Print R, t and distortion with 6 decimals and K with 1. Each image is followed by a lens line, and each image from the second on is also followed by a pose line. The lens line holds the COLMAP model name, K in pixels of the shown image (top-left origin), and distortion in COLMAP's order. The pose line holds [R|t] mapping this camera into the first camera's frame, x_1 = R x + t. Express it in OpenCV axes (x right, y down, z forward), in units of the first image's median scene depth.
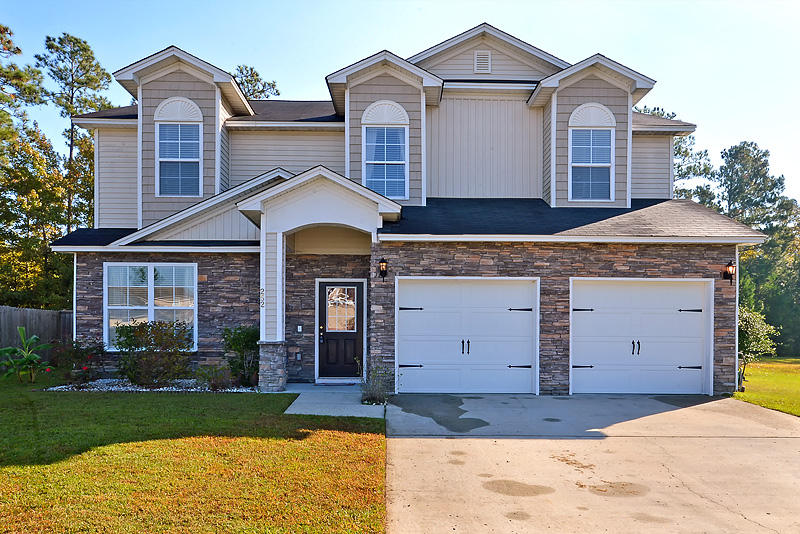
lens RADIAL K [[468.2, 0, 400.0], [0, 468.2, 328.5], [0, 0, 1]] dist [0.007882, 0.000698]
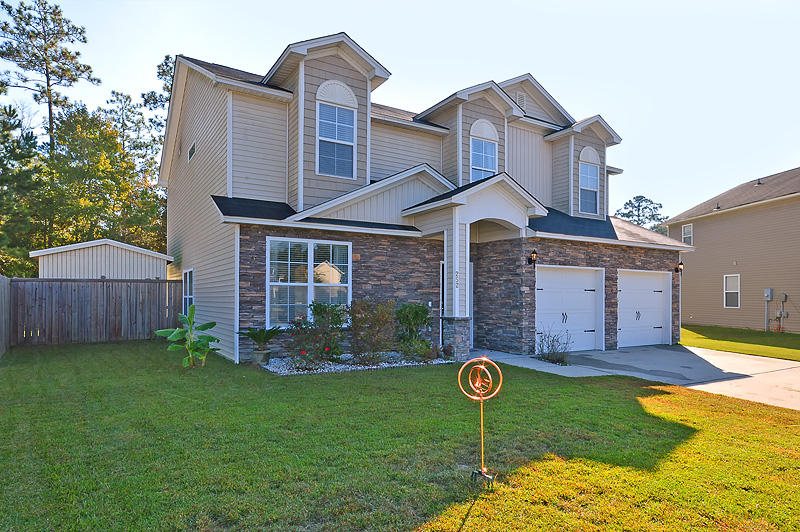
lens RADIAL K [[496.4, 0, 399.8], [0, 496.4, 291.8], [0, 0, 1]] dist [0.019911, 0.000535]
pose [[0.867651, 0.007179, 0.497122, -0.902467], [0.002487, 0.999821, -0.018779, -0.008593], [-0.497168, 0.017530, 0.867477, -0.008404]]
